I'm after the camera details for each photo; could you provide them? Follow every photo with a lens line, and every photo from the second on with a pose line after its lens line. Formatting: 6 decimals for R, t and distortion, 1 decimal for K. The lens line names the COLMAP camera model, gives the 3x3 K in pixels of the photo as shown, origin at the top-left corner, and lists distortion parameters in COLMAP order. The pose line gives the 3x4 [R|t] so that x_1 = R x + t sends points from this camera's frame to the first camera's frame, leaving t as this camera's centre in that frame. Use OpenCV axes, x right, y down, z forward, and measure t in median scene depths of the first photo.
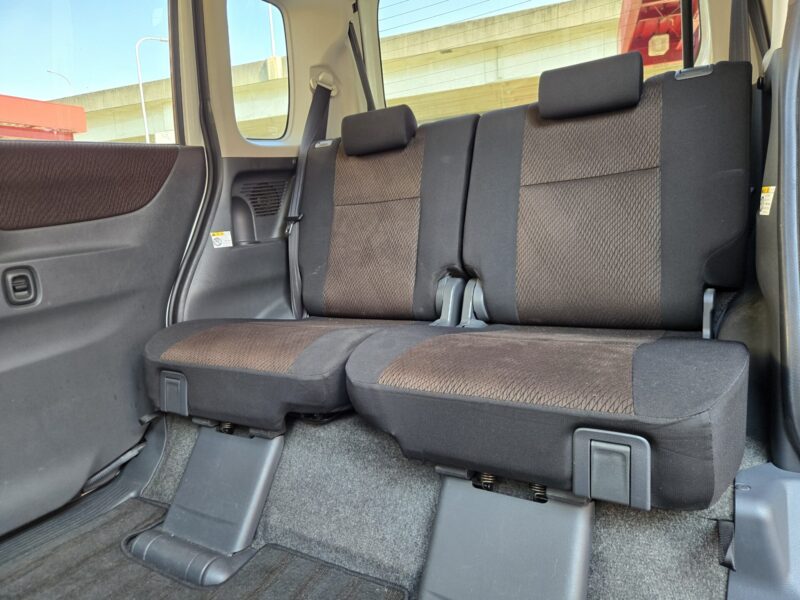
lens RADIAL K [[561.0, 0, 400.2], [0, 561.0, 295.0], [0, 0, 1]] dist [-0.000788, -0.000619]
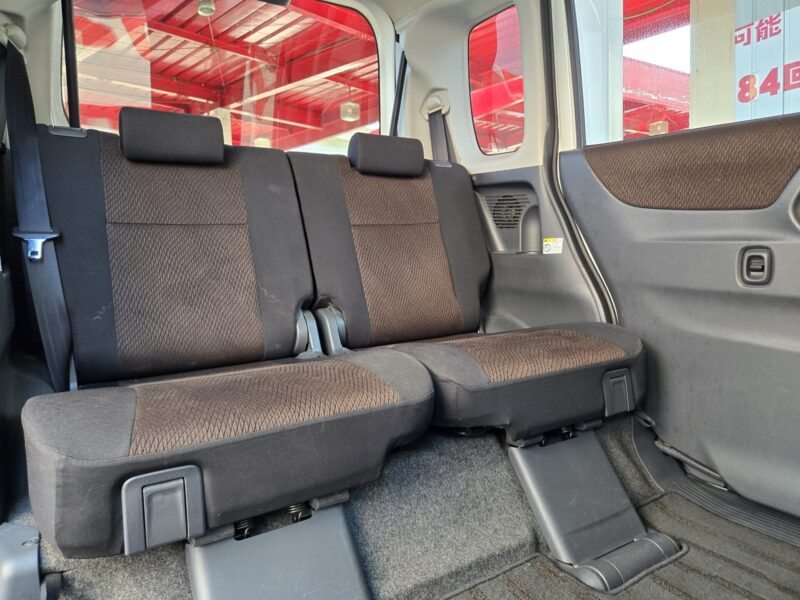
lens RADIAL K [[535.6, 0, 400.0], [0, 535.6, 300.0], [0, 0, 1]] dist [0.028254, -0.003734]
pose [[0.418401, -0.018416, 0.908076, -0.816027], [0.111583, 0.993263, -0.031268, 0.001771], [-0.901382, 0.114408, 0.417637, 0.527901]]
